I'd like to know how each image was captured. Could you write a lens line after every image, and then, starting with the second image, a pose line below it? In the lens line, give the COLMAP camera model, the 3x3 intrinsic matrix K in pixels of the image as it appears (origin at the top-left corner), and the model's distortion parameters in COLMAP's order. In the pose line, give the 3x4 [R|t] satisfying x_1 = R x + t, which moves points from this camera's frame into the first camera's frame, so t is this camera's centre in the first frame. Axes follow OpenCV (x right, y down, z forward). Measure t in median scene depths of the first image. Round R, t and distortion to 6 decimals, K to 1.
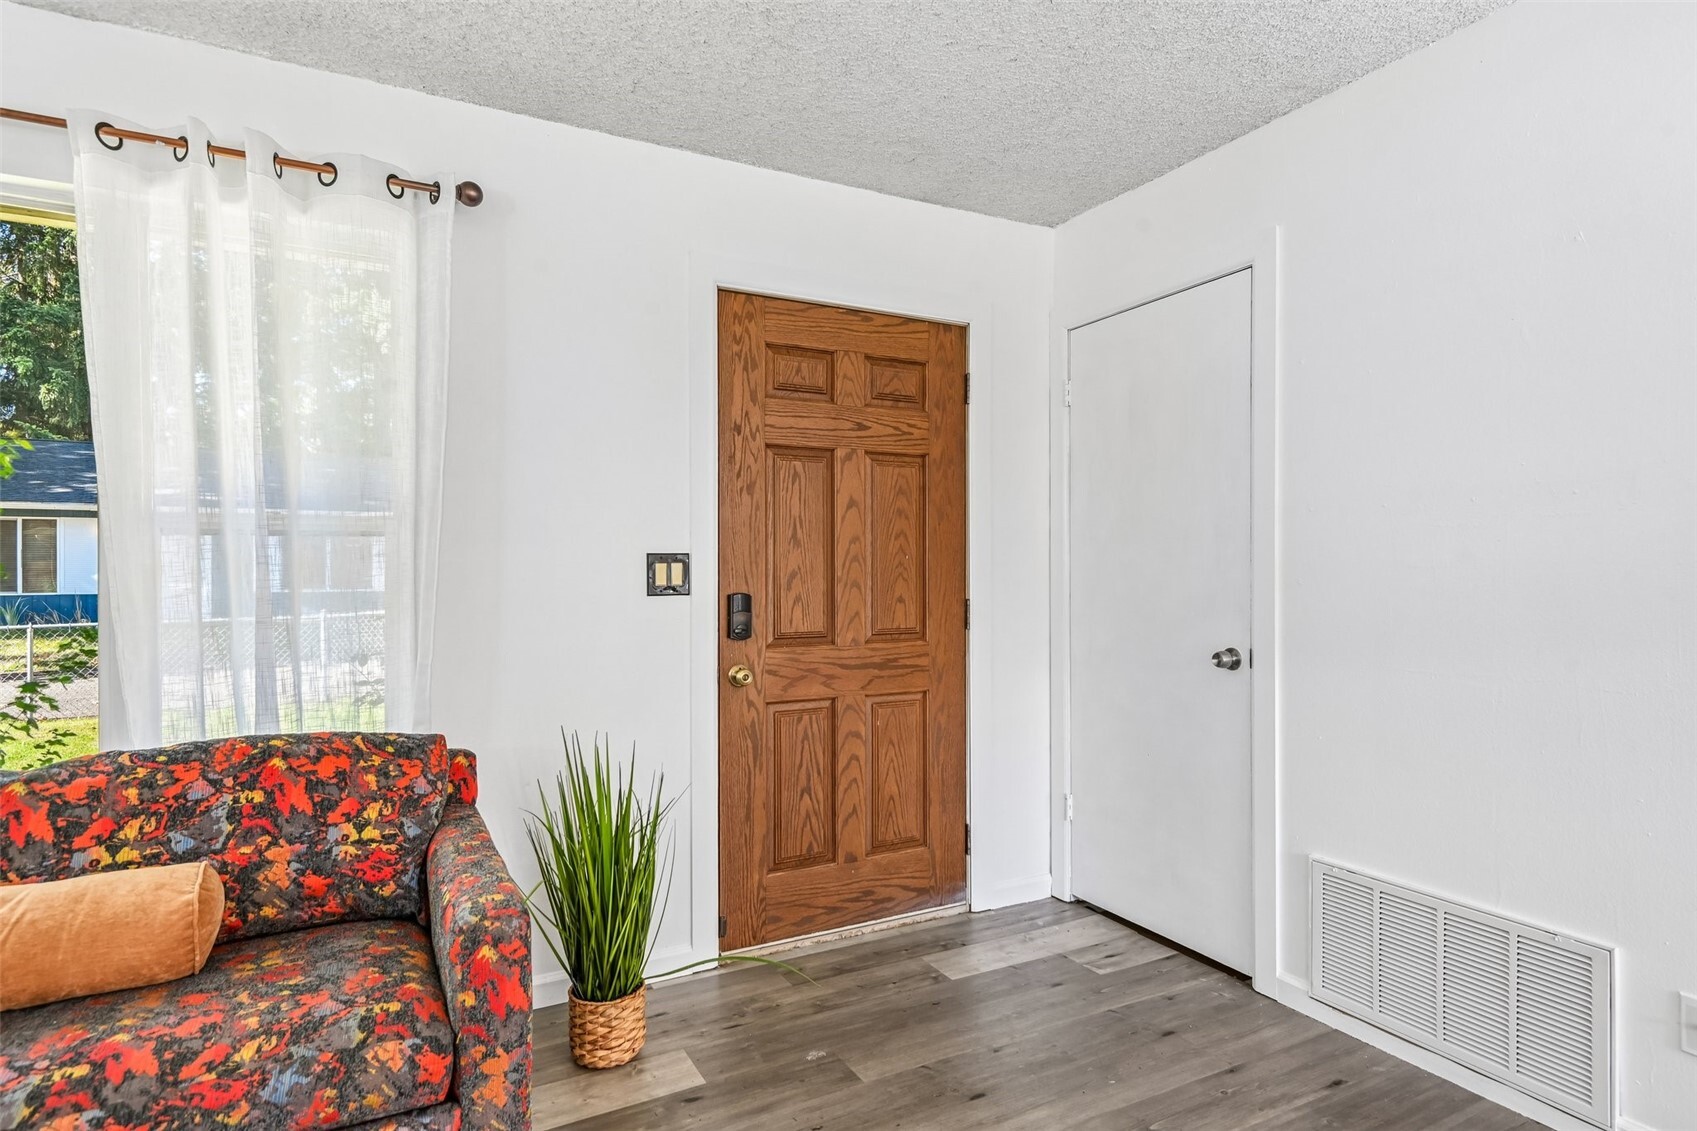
lens RADIAL K [[920.6, 0, 848.5], [0, 920.6, 565.5], [0, 0, 1]] dist [0.004258, 0.000889]
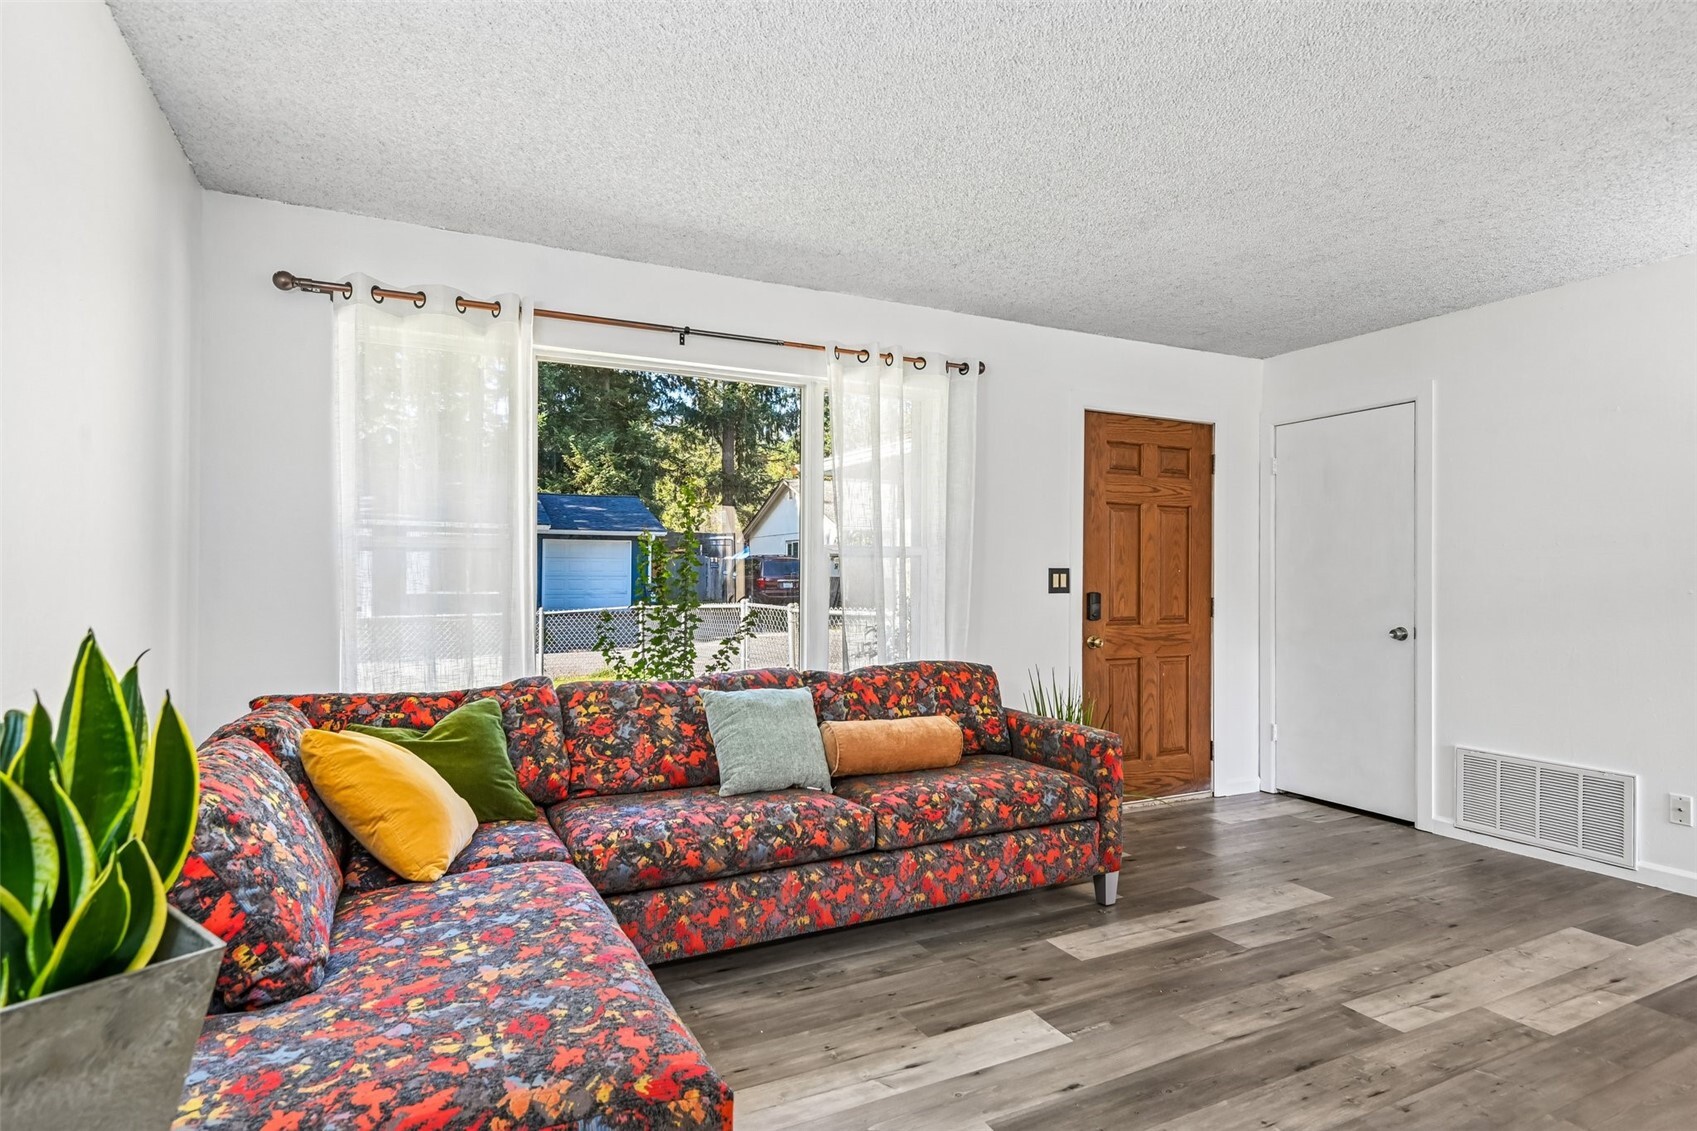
lens RADIAL K [[883.0, 0, 848.5], [0, 883.0, 565.5], [0, 0, 1]] dist [0.001073, 0.000771]
pose [[0.999500, 0.008250, -0.030523, -0.505566], [-0.008535, 0.999921, -0.009240, 0.000345], [0.030444, 0.009496, 0.999491, -0.596947]]
